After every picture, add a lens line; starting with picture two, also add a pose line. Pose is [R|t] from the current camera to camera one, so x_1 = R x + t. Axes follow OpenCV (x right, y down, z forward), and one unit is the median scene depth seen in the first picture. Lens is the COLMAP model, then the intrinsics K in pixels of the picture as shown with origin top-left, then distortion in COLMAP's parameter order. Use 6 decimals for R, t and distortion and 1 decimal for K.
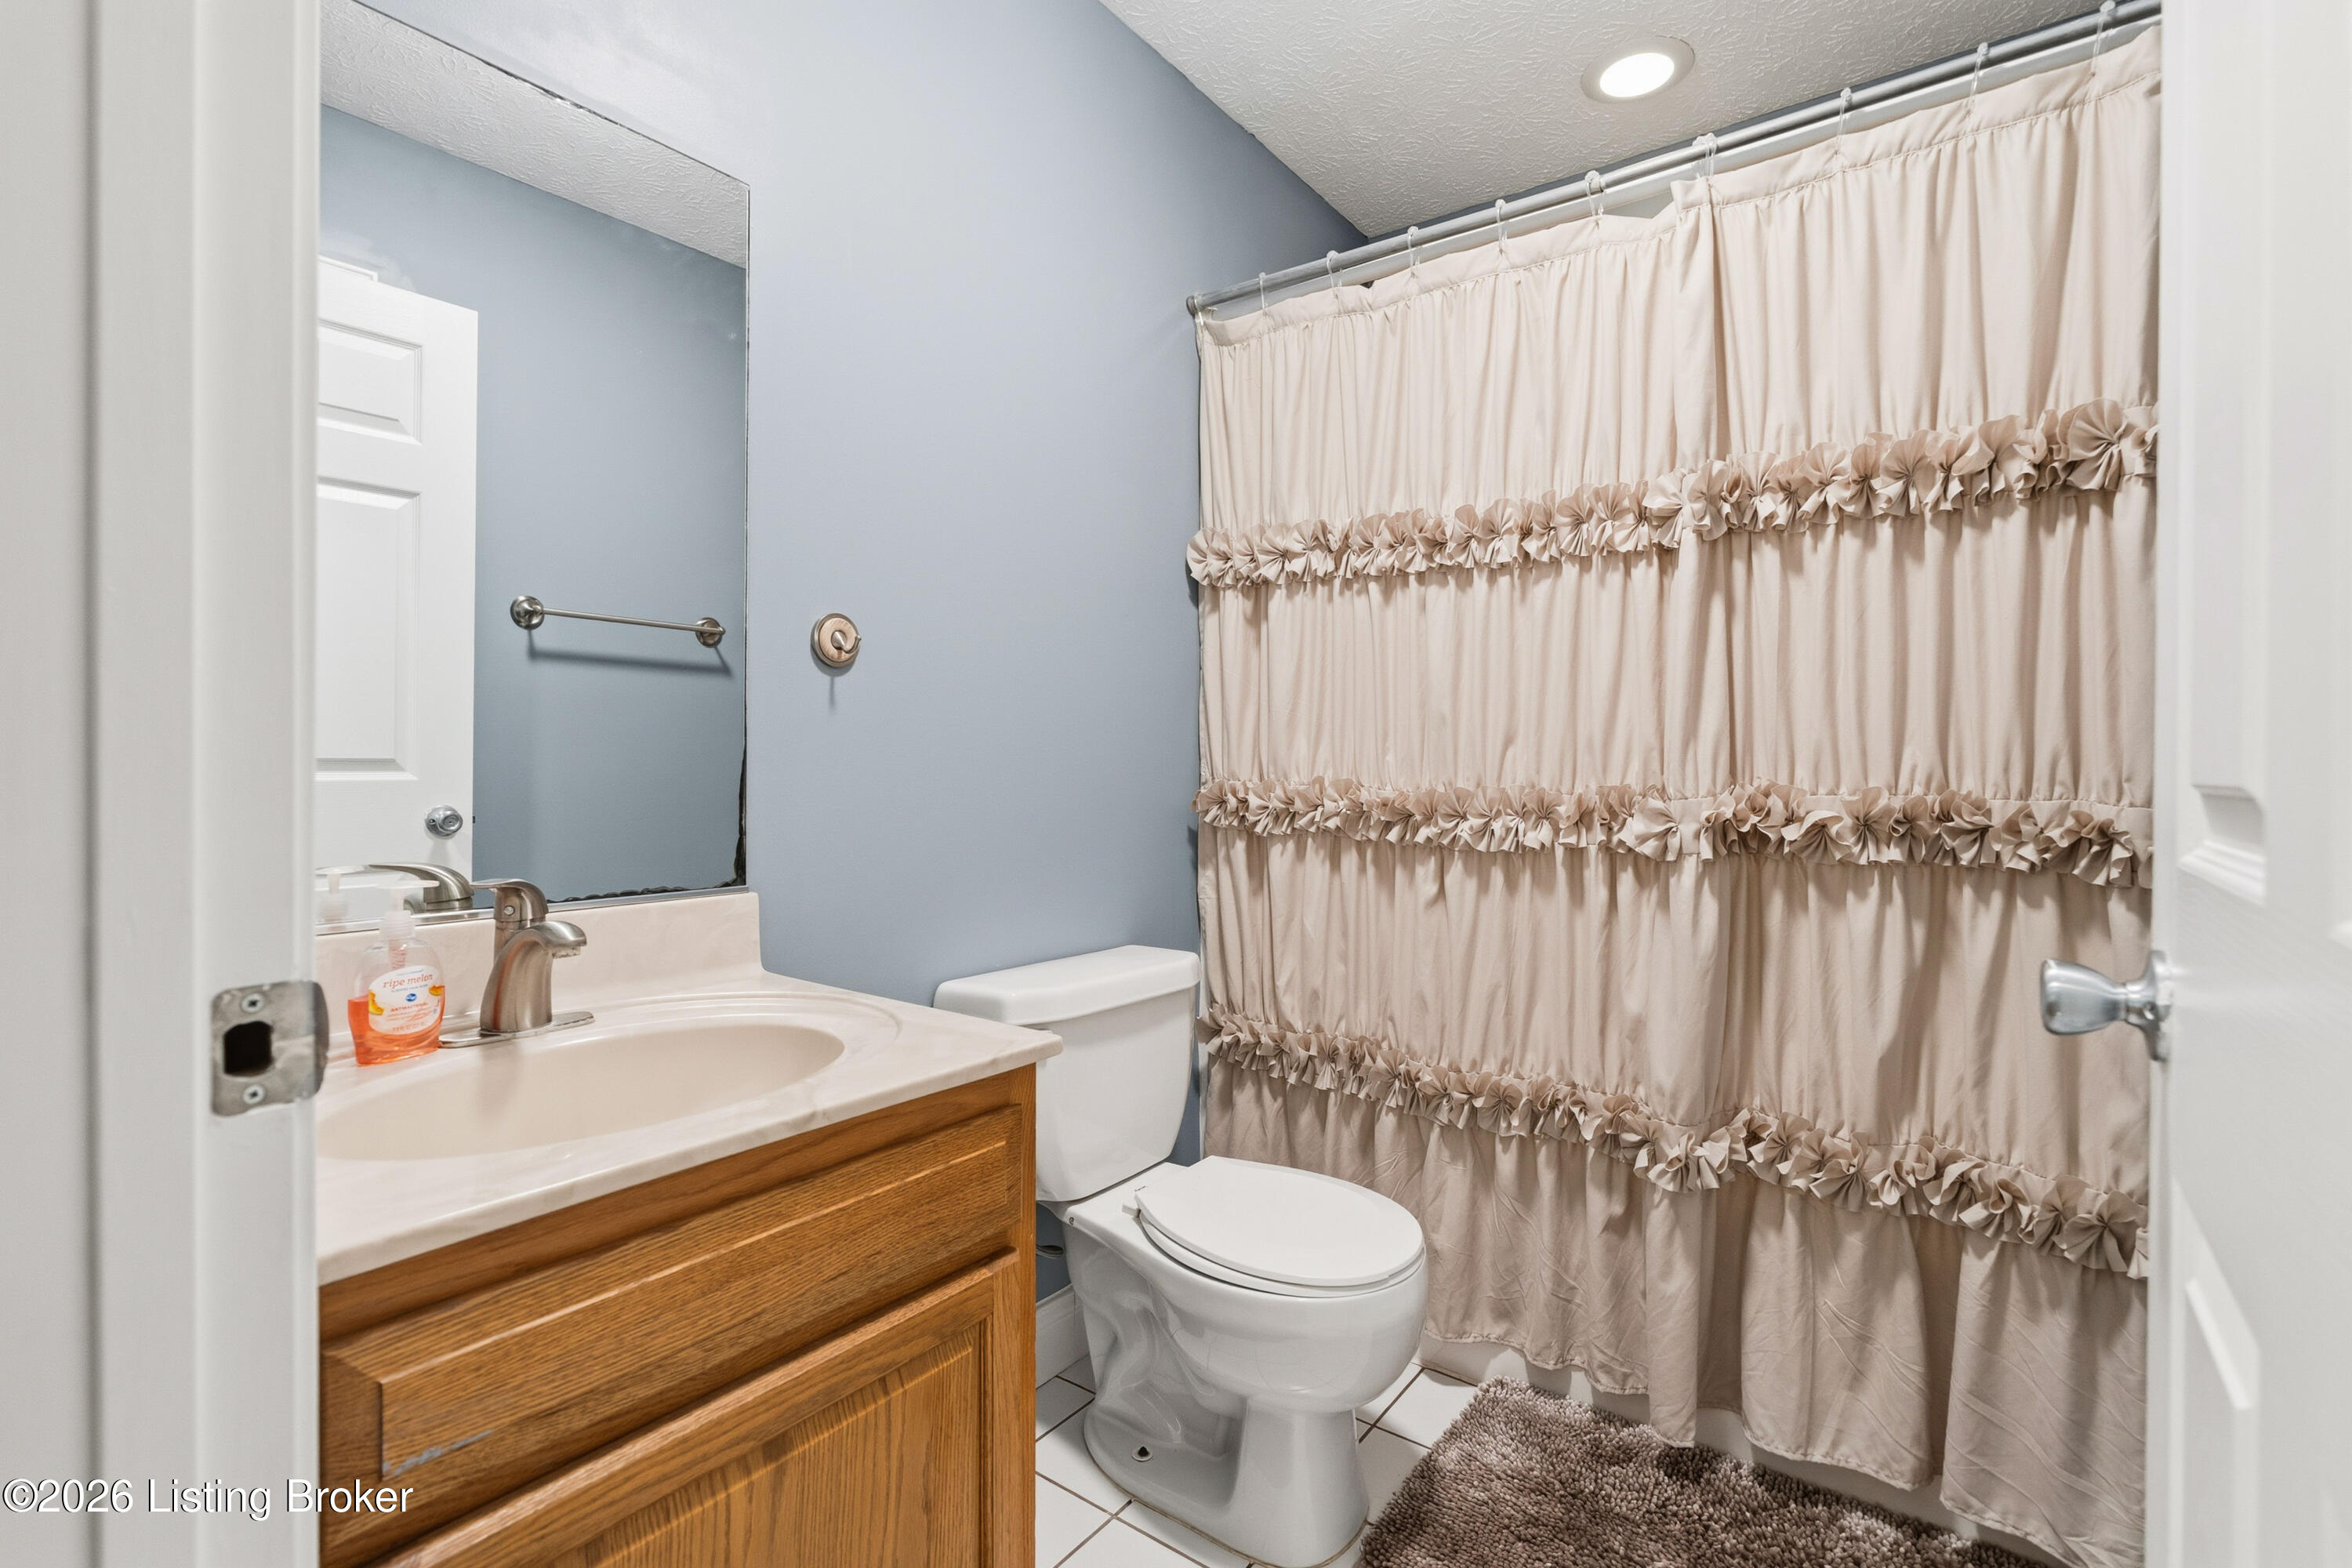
lens RADIAL K [[1069.6, 0, 1229.7], [0, 1069.6, 786.7], [0, 0, 1]] dist [-0.011925, 0.003547]
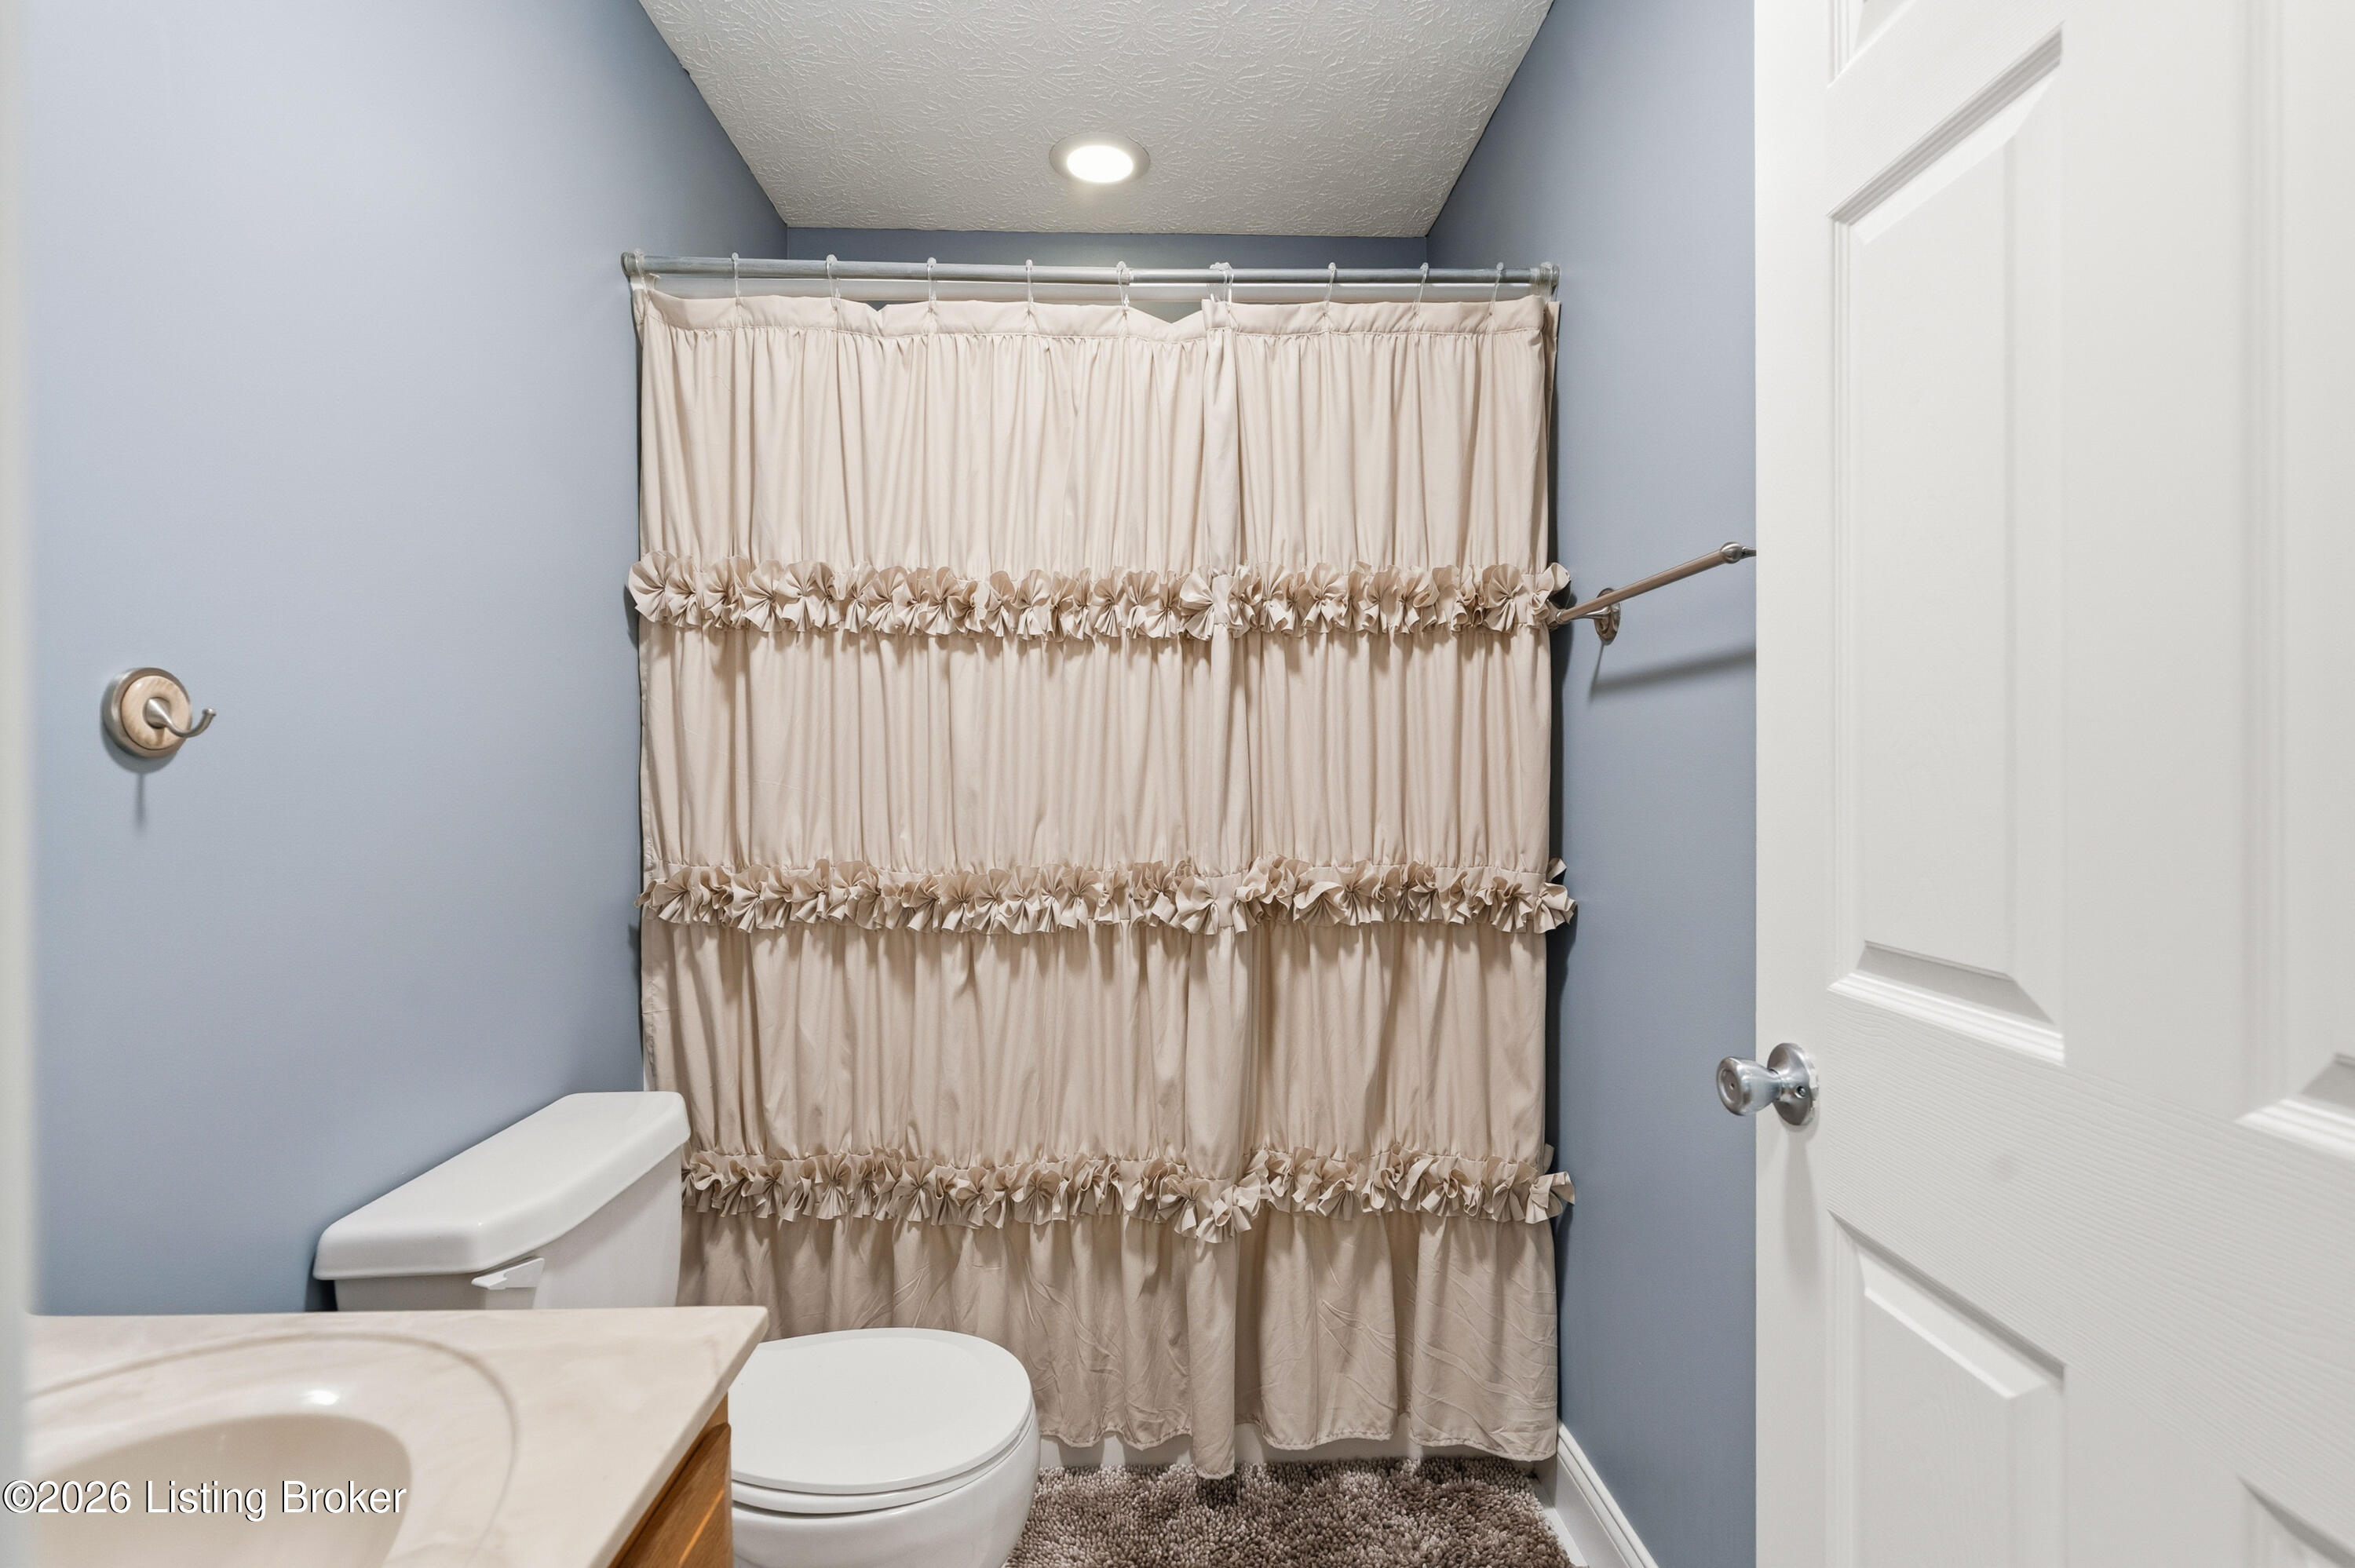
lens RADIAL K [[1070.8, 0, 1182.1], [0, 1070.8, 775.5], [0, 0, 1]] dist [-0.011925, 0.003547]
pose [[0.787263, -0.009962, 0.616537, -0.257887], [0.011546, 0.999932, 0.001413, -0.088446], [-0.616510, 0.006006, 0.787324, 0.165239]]
